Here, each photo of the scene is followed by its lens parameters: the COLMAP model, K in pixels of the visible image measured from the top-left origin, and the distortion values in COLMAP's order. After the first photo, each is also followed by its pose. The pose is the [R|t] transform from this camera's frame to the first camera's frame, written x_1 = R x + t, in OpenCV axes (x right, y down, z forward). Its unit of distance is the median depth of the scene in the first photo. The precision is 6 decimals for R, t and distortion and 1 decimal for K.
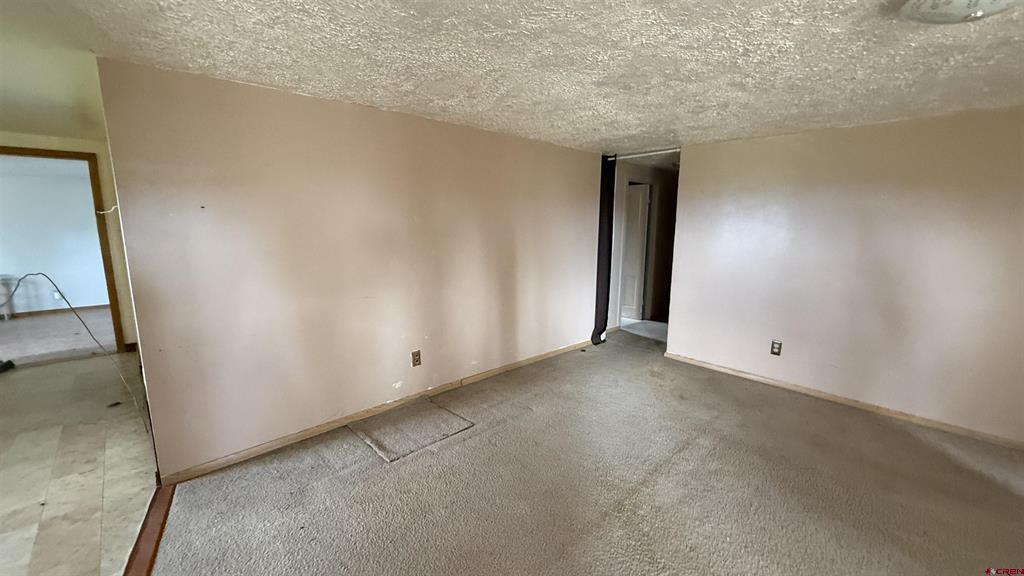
lens RADIAL K [[416.5, 0, 512.0], [0, 416.5, 288.0], [0, 0, 1]] dist [-0.000810, -0.000199]
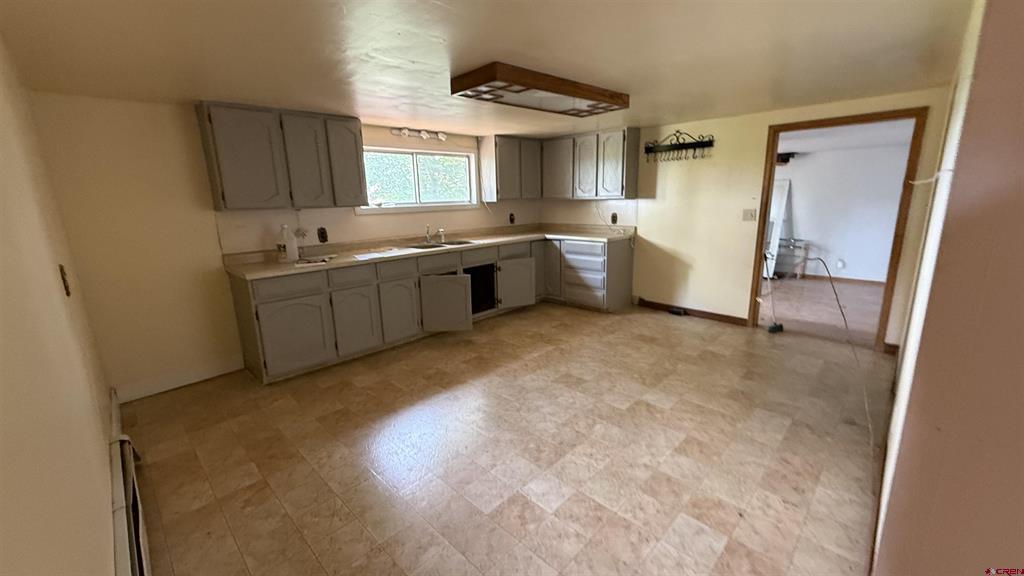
lens RADIAL K [[416.5, 0, 512.0], [0, 416.5, 288.0], [0, 0, 1]] dist [-0.000810, -0.000199]
pose [[0.056568, 0.213277, -0.975353, -0.290245], [-0.145403, 0.968261, 0.203294, -0.052156], [0.987754, 0.130319, 0.085784, 0.280684]]
